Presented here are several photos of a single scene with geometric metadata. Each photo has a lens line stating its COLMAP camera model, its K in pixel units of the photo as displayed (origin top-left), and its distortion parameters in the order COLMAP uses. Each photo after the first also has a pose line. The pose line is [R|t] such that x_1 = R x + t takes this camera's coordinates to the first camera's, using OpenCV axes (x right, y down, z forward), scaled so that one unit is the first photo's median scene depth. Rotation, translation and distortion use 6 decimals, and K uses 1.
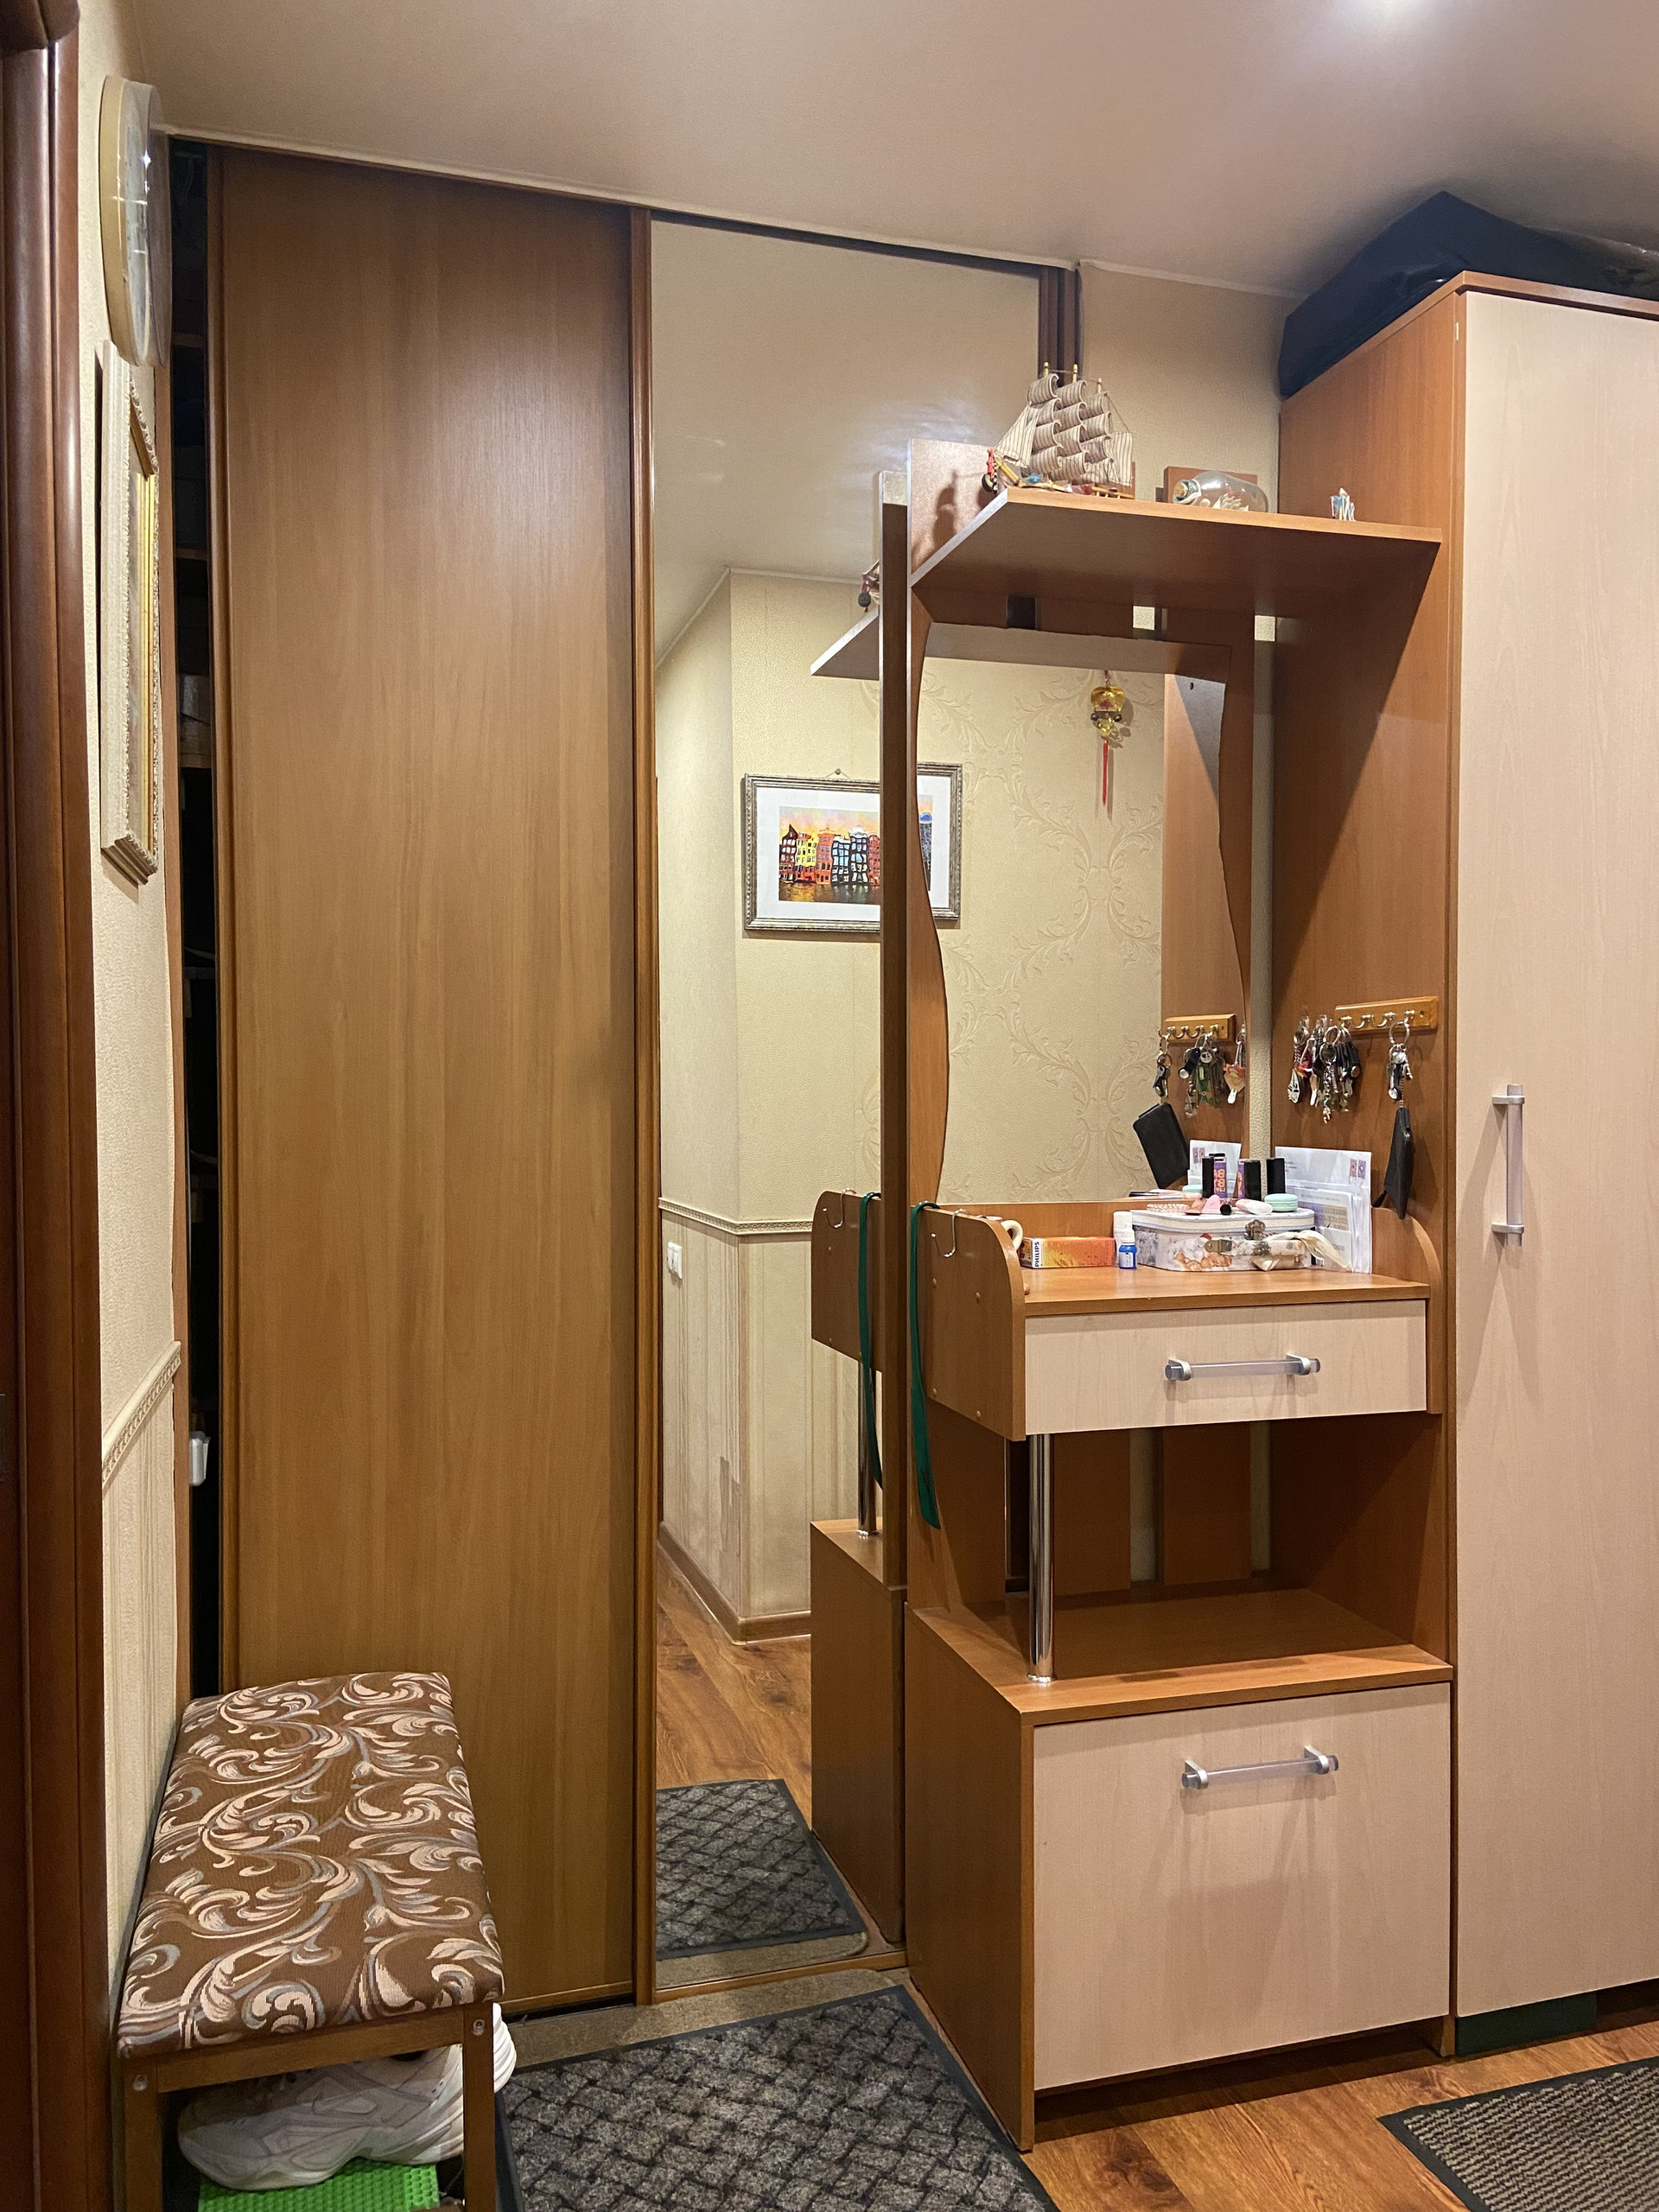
lens RADIAL K [[1686.9, 0, 863.1], [0, 1686.9, 1101.3], [0, 0, 1]] dist [0.121713, -0.158304]
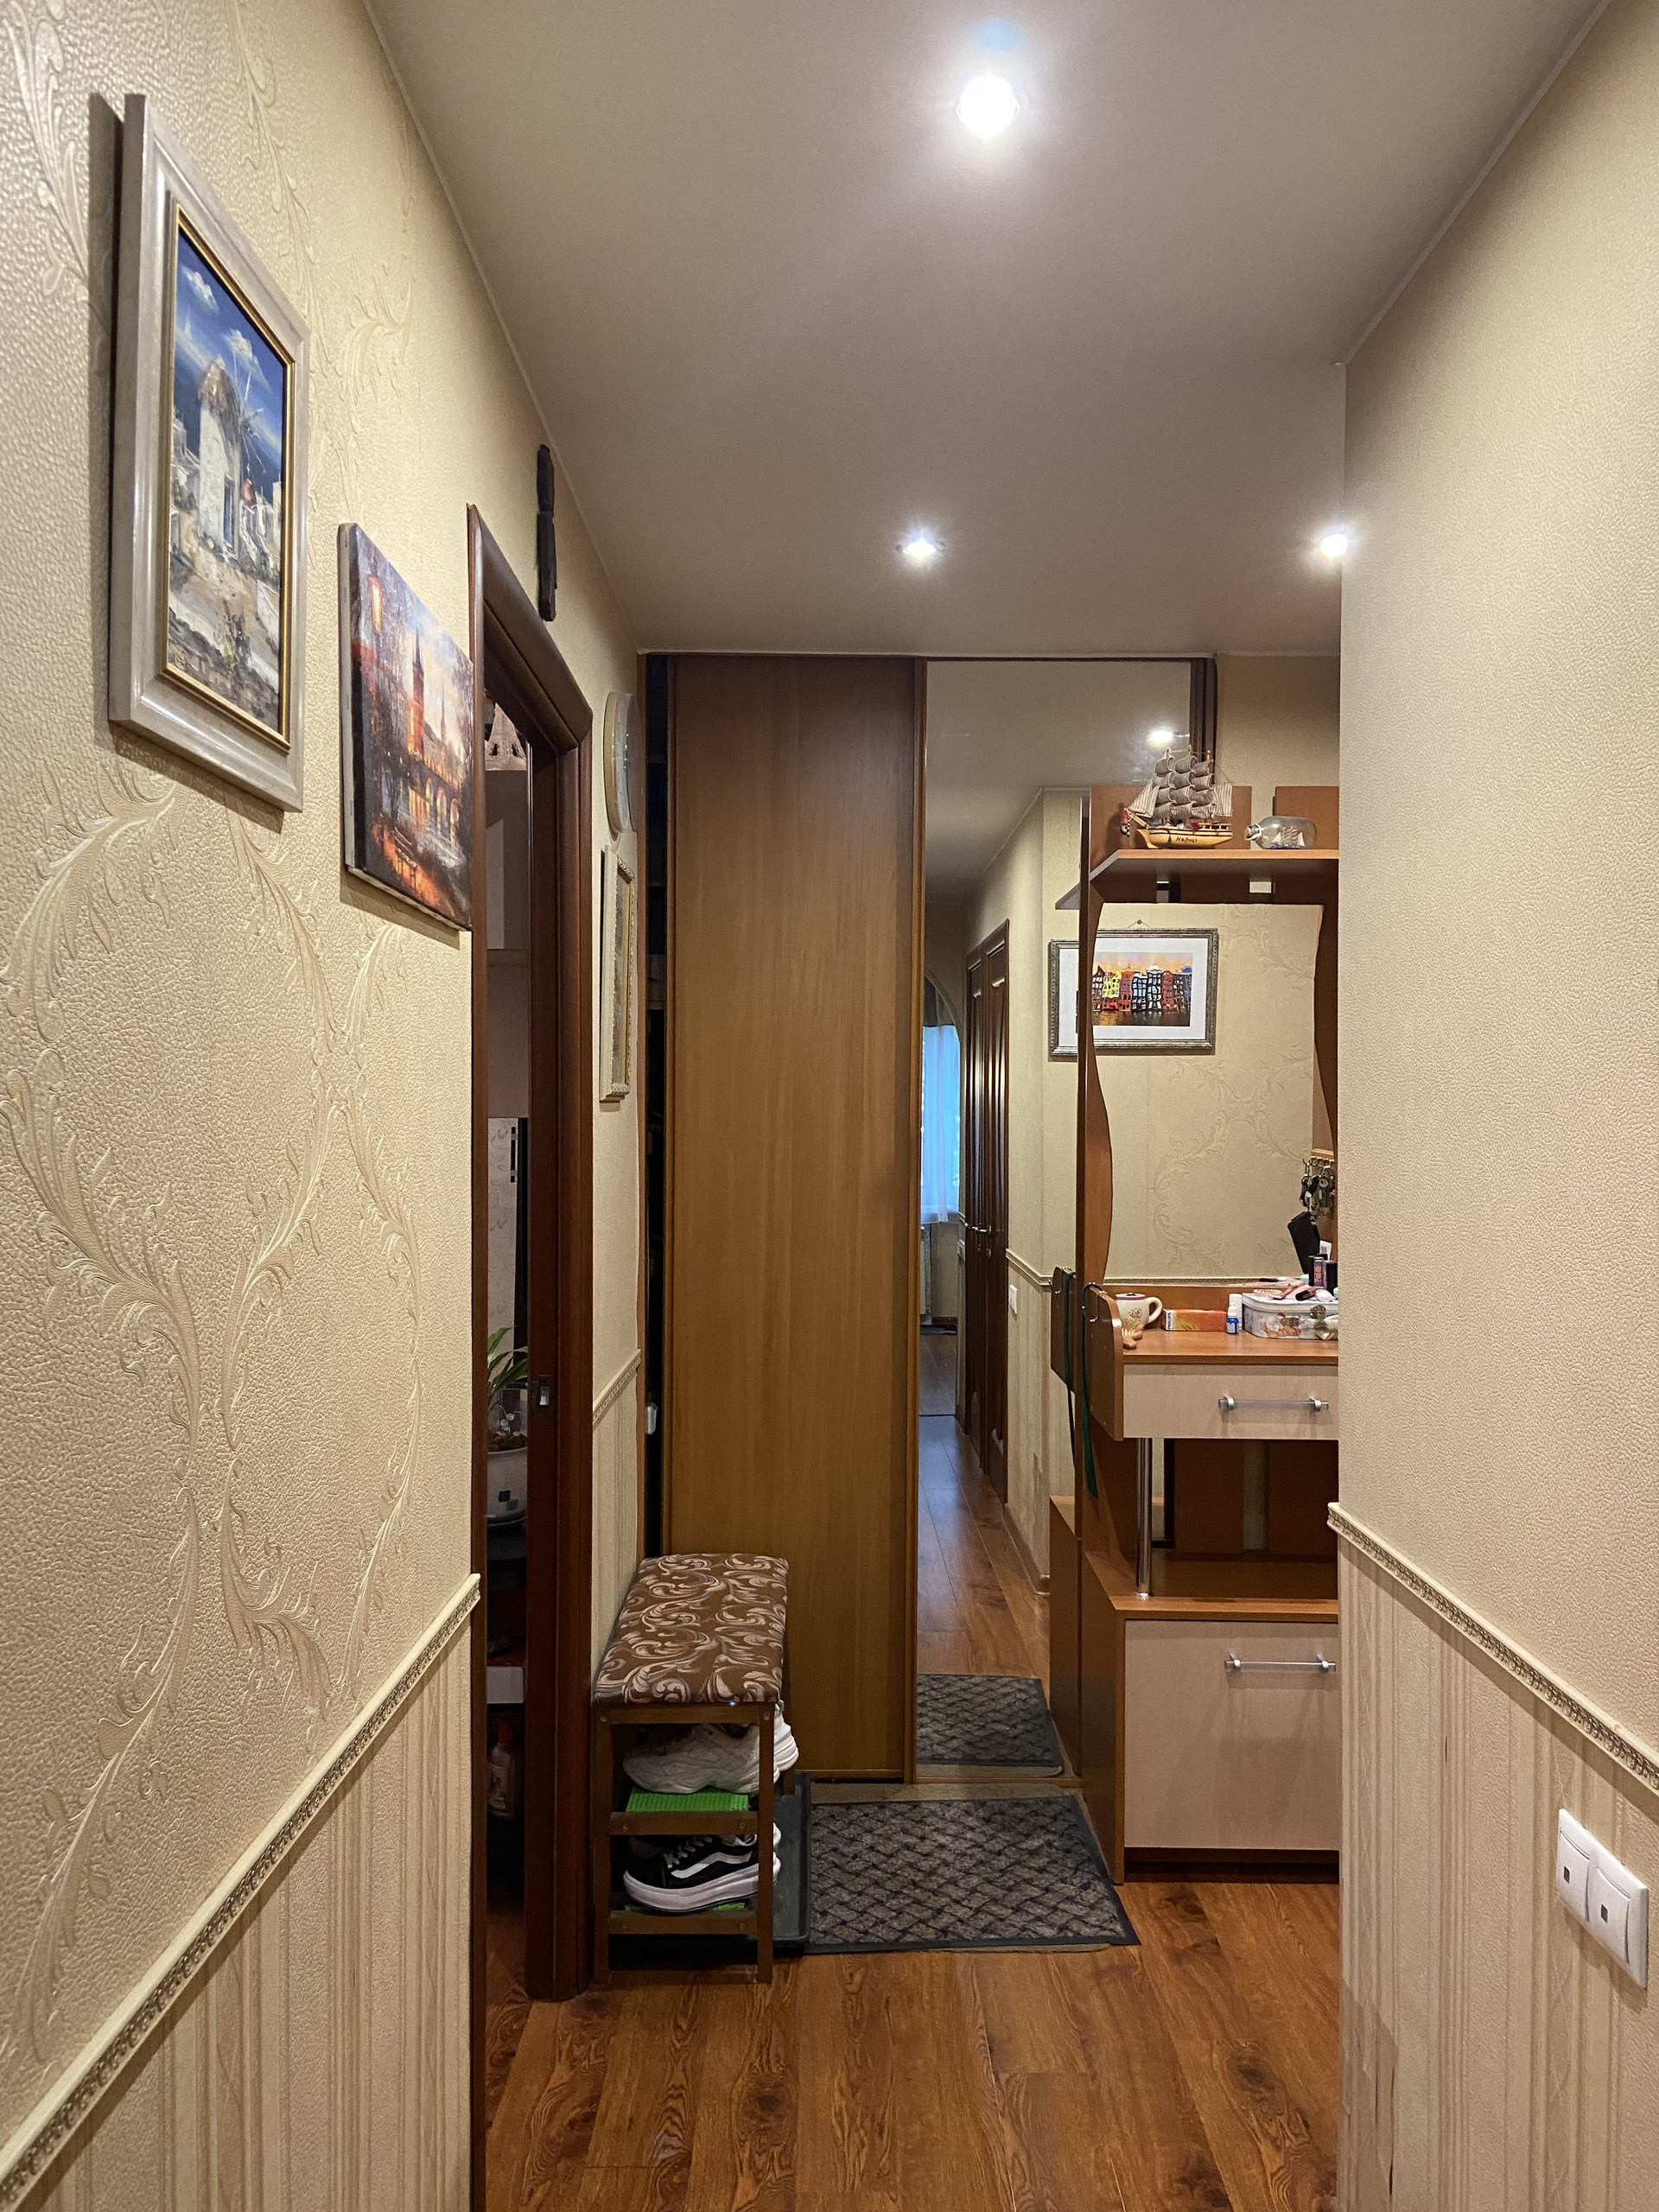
lens RADIAL K [[1686.9, 0, 863.1], [0, 1686.9, 1101.3], [0, 0, 1]] dist [0.121713, -0.158304]
pose [[0.961502, 0.011502, -0.274557, 0.271452], [-0.013538, 0.999893, -0.005523, -0.099019], [0.274464, 0.009028, 0.961555, -0.558286]]
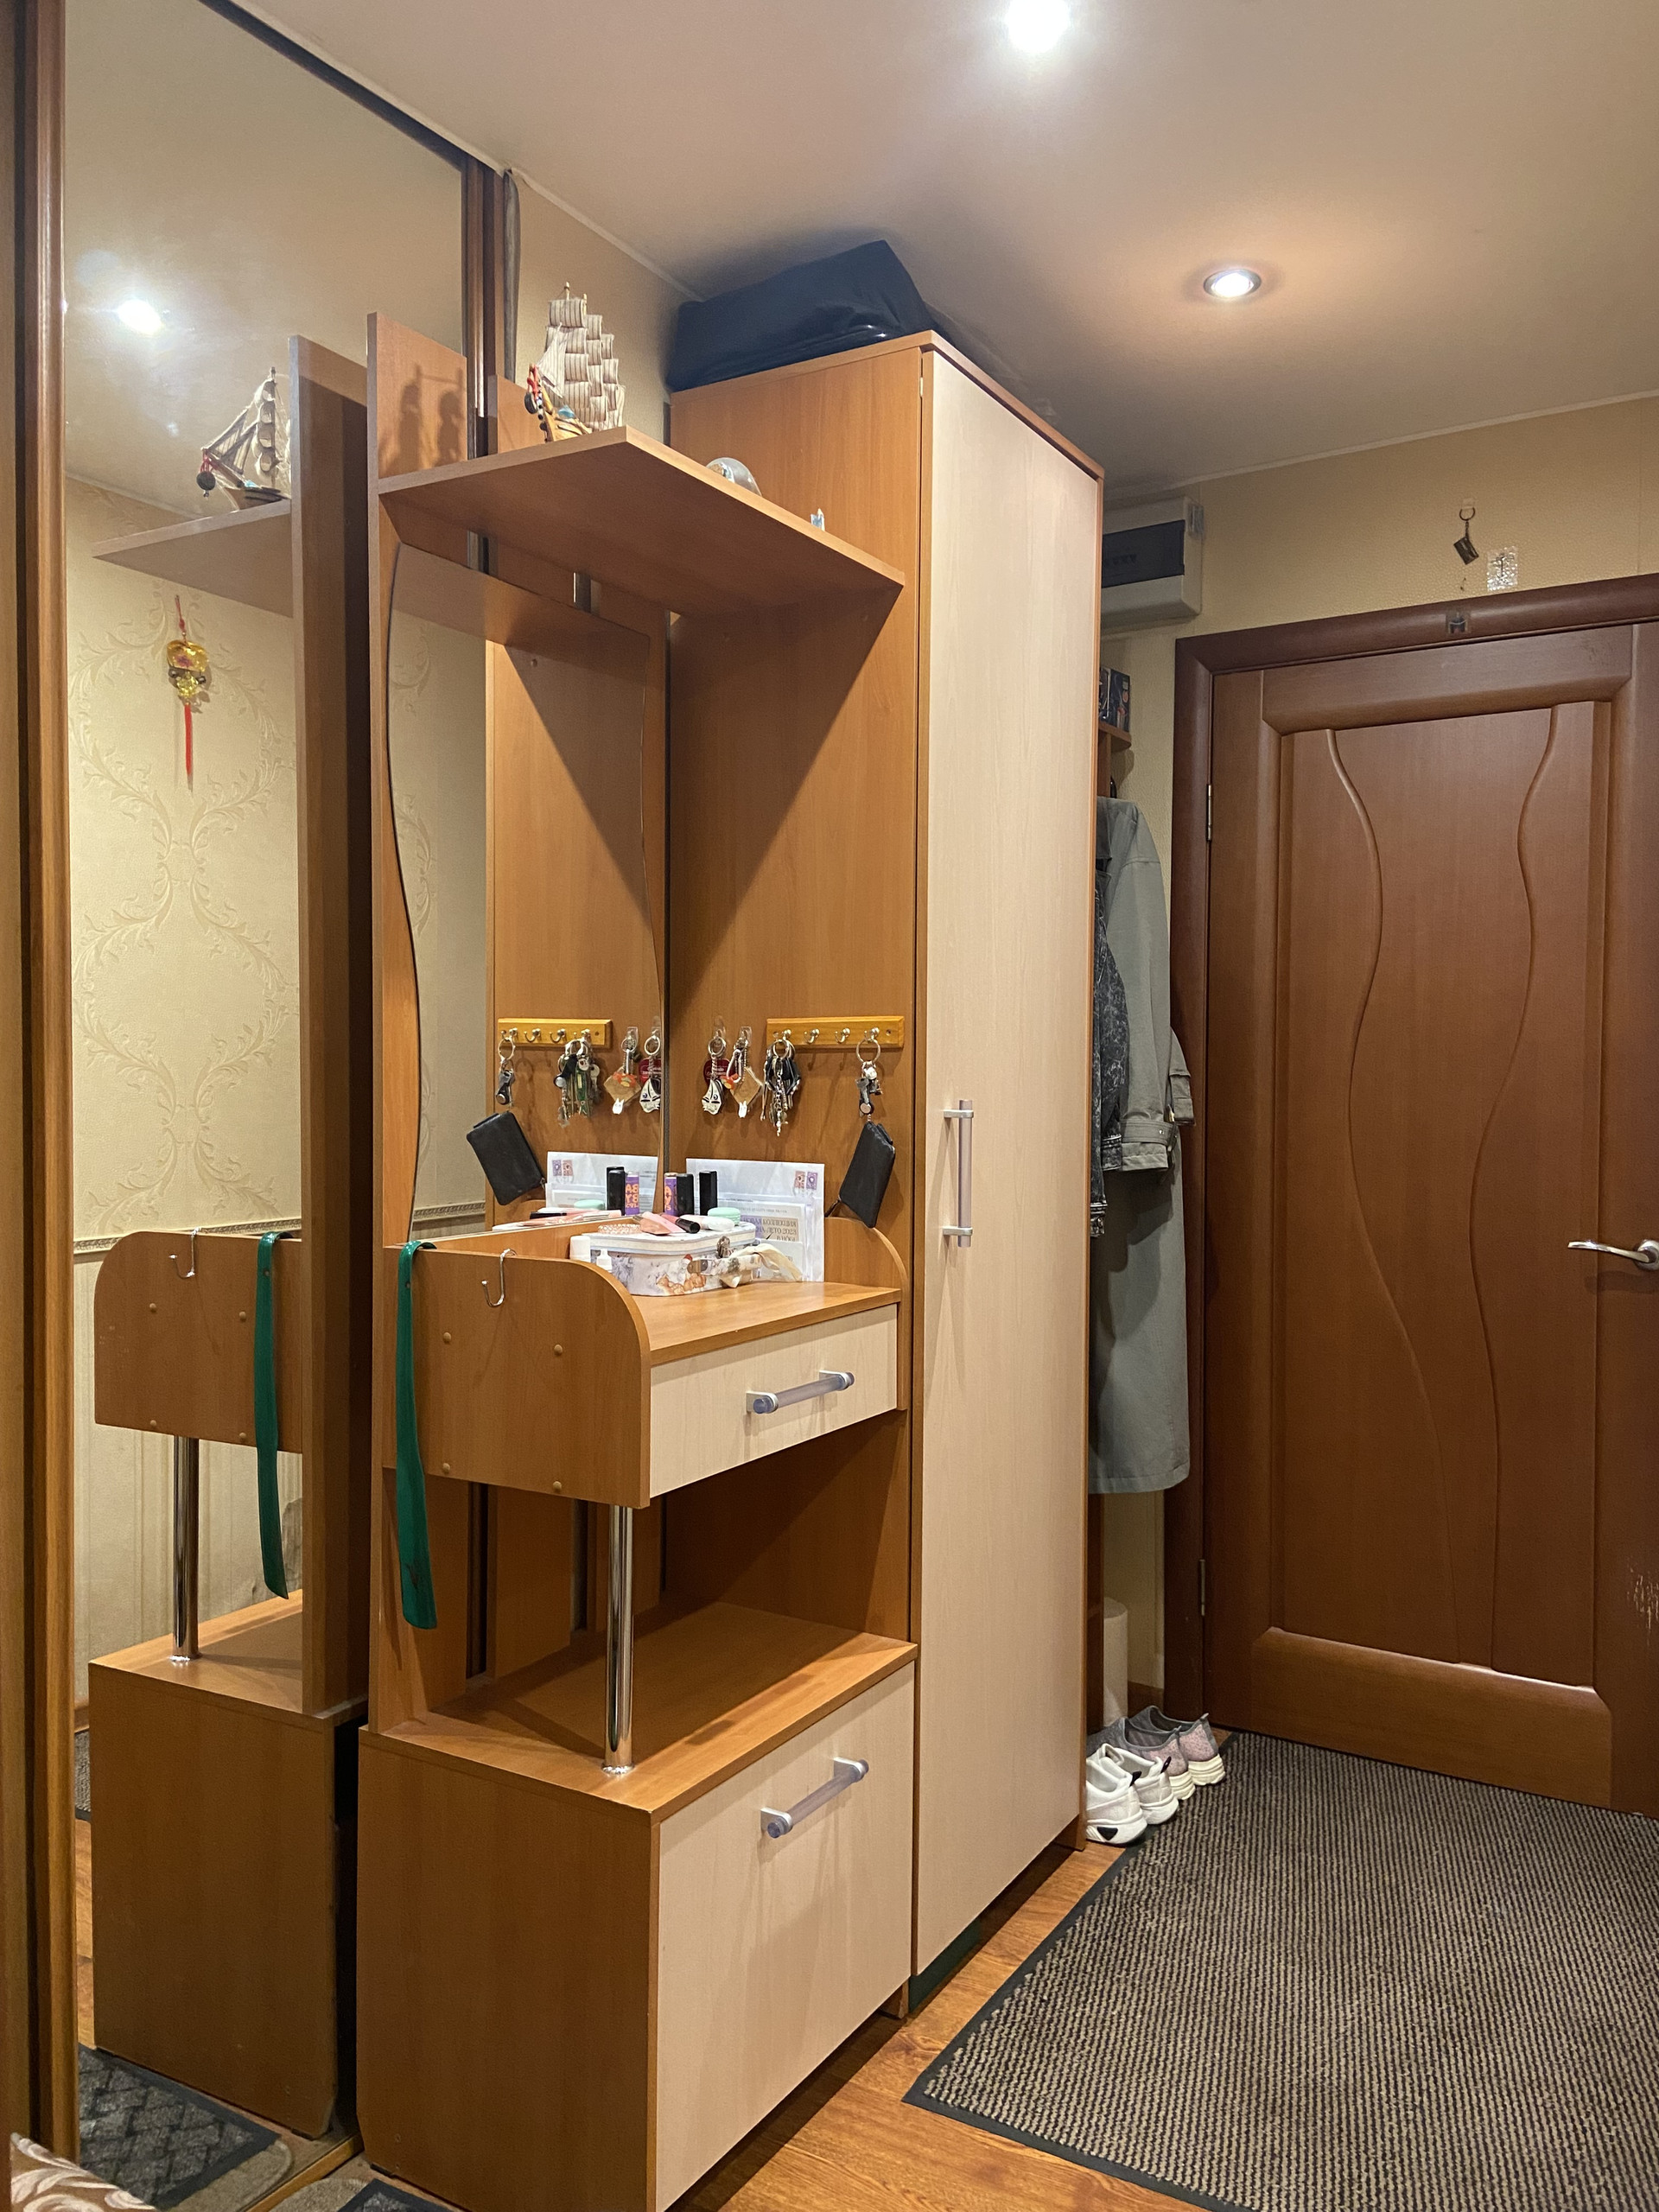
lens RADIAL K [[1604.4, 0, 835.9], [0, 1604.4, 1112.4], [0, 0, 1]] dist [0.107424, -0.118120]
pose [[0.747018, -0.009707, 0.664733, -0.358596], [0.003355, 0.999936, 0.010832, -0.012606], [-0.664795, -0.005861, 0.747002, 0.281423]]
